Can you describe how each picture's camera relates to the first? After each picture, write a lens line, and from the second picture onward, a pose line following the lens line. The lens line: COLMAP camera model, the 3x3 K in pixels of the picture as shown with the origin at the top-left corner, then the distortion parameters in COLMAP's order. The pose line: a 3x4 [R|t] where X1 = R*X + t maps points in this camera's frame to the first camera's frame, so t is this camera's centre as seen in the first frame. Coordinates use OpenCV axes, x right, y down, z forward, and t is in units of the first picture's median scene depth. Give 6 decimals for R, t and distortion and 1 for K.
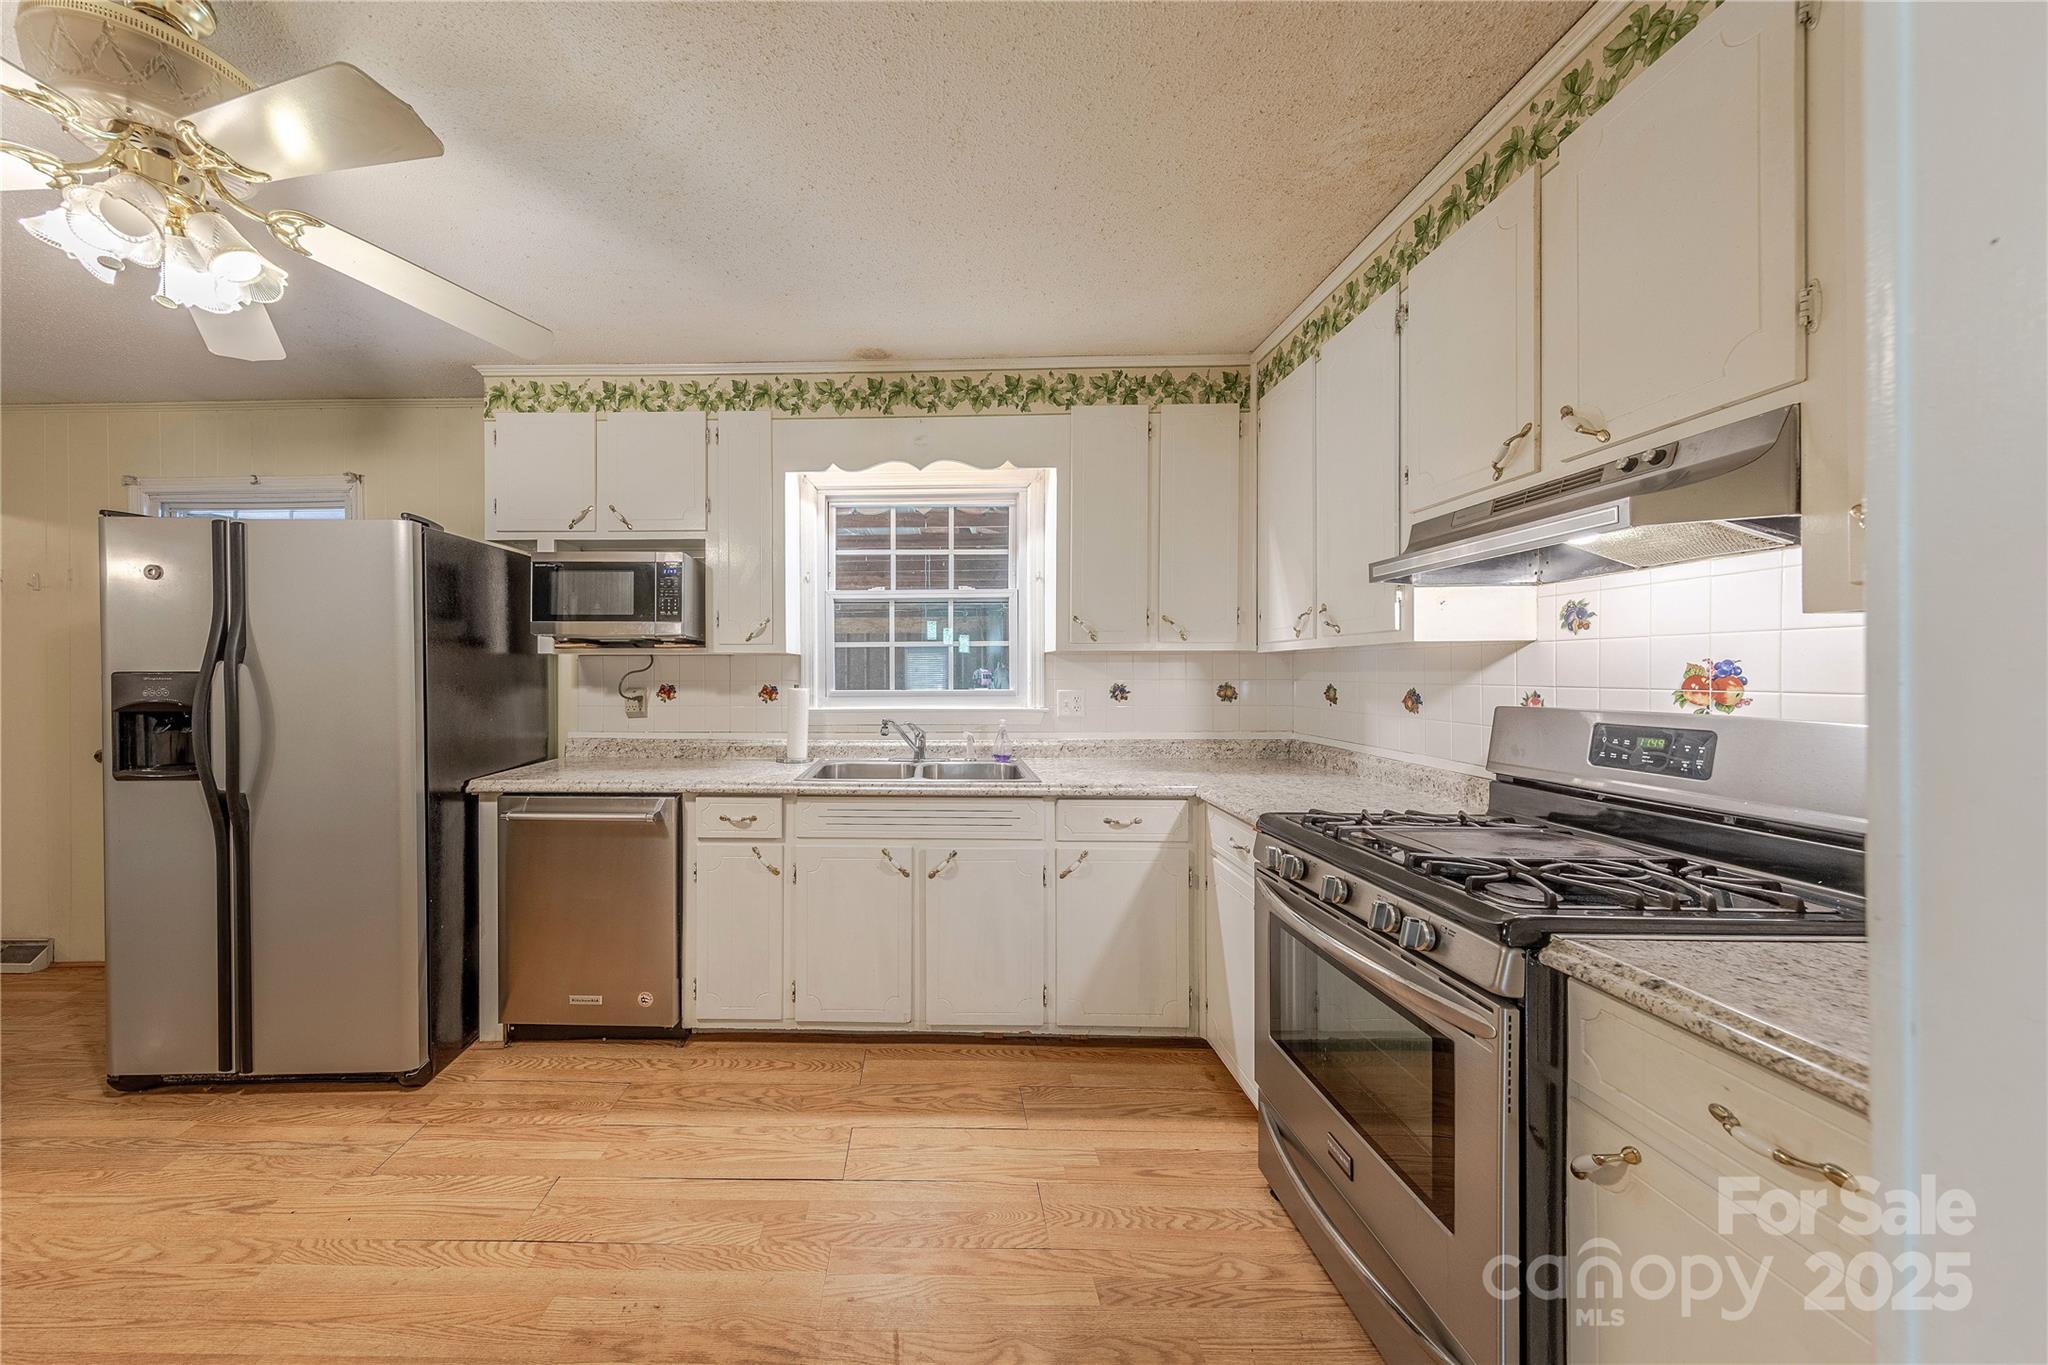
lens RADIAL K [[689.9, 0, 930.2], [0, 689.9, 675.9], [0, 0, 1]] dist [0.003074, 0.000009]
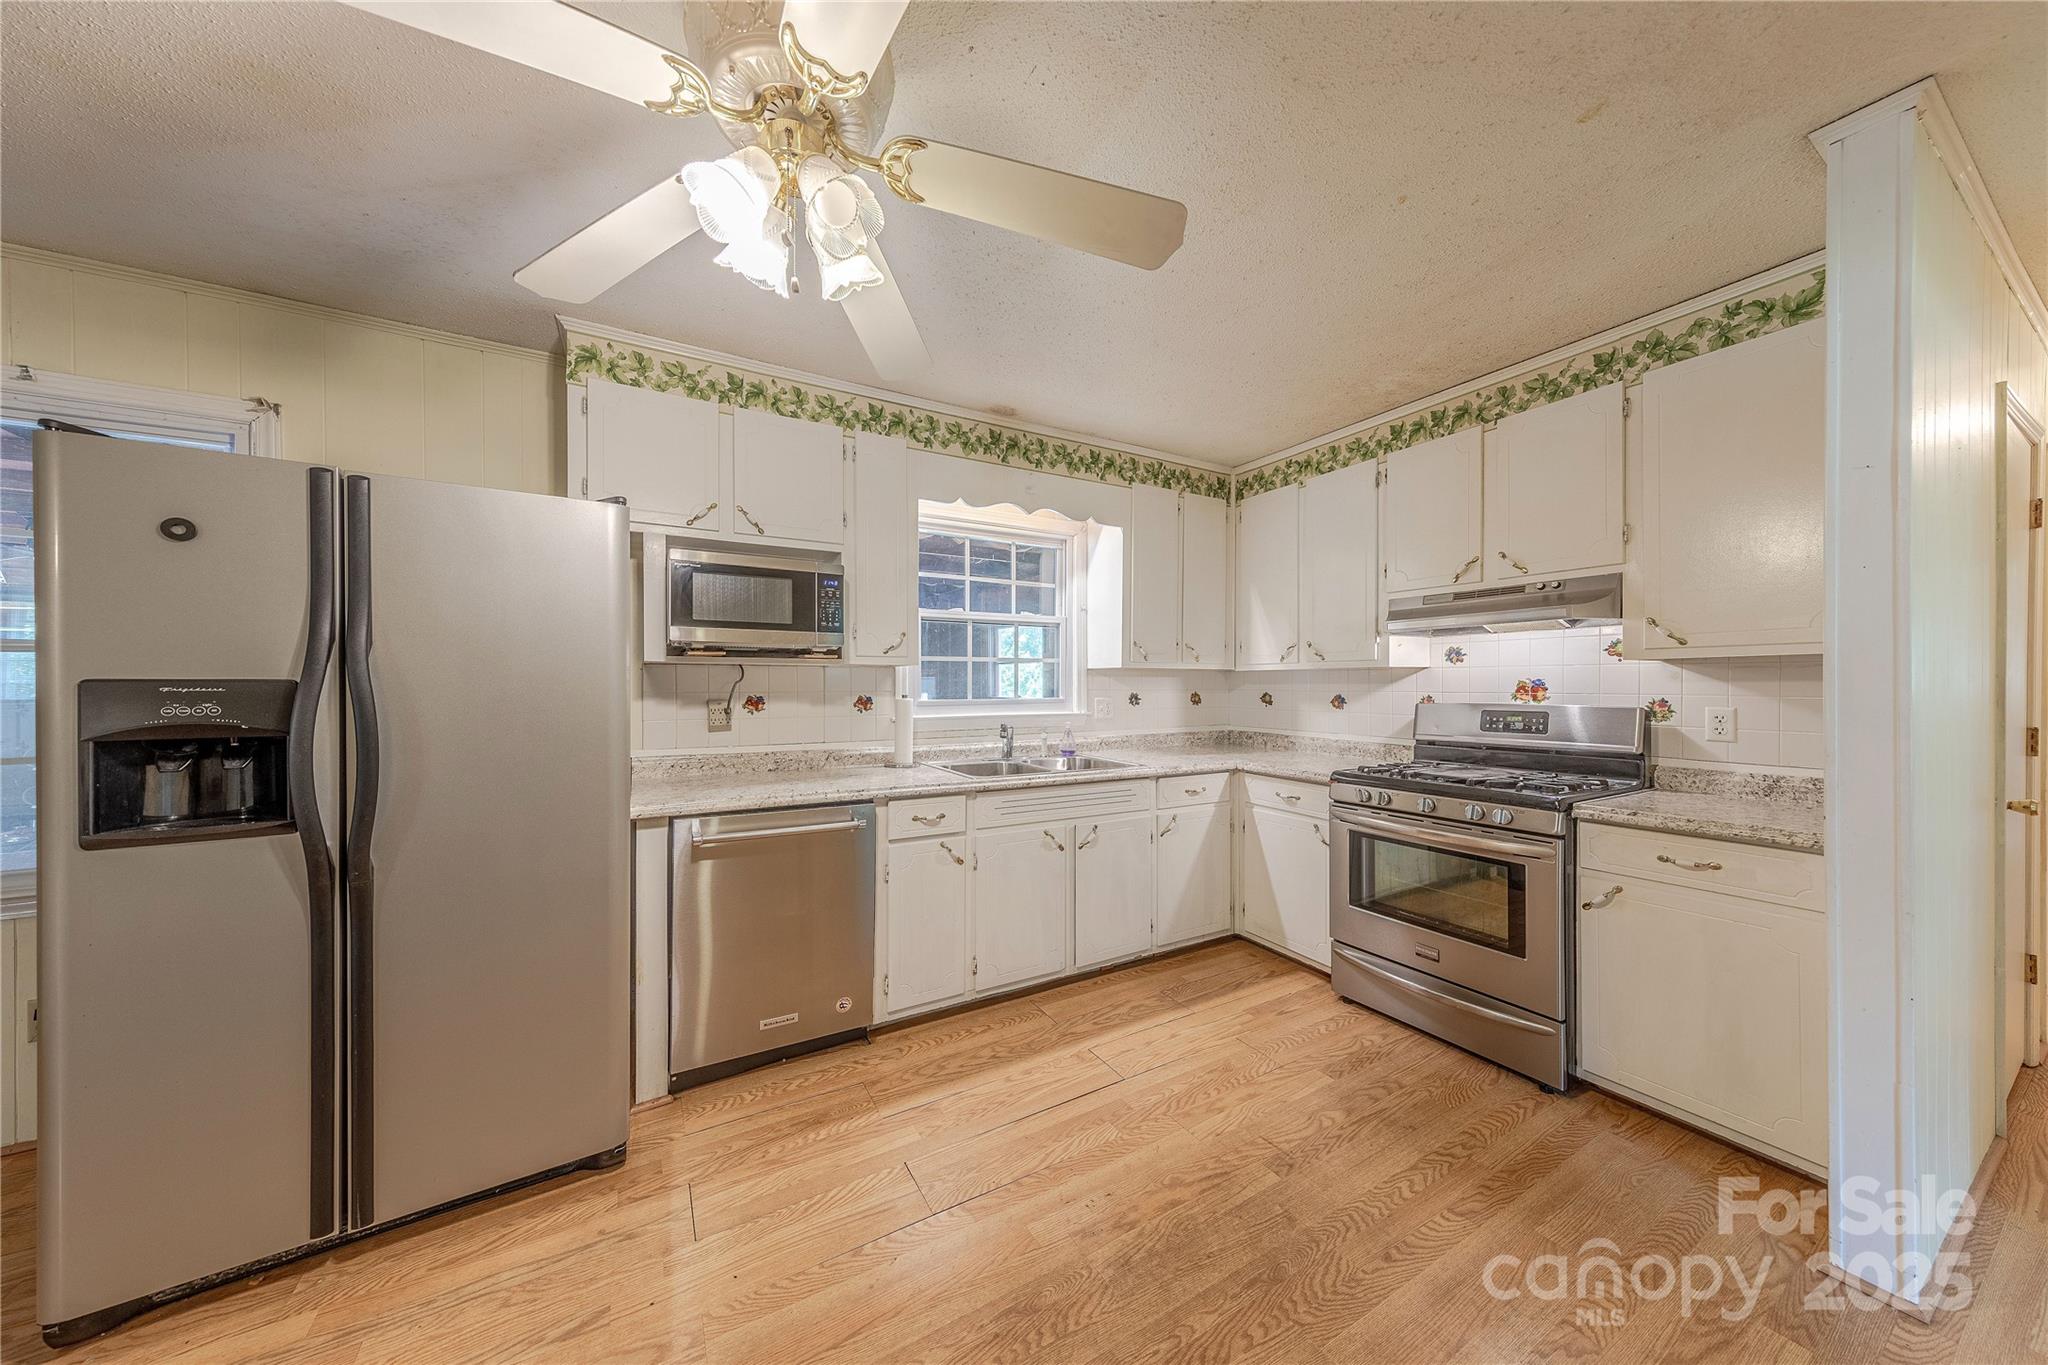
lens RADIAL K [[641.4, 0, 1028.2], [0, 641.4, 688.9], [0, 0, 1]] dist [0.000626, -0.000071]
pose [[0.861503, -0.000802, 0.507752, -0.640919], [0.000407, 1.000000, 0.000889, 0.003058], [-0.507752, -0.000560, 0.861503, 0.048558]]
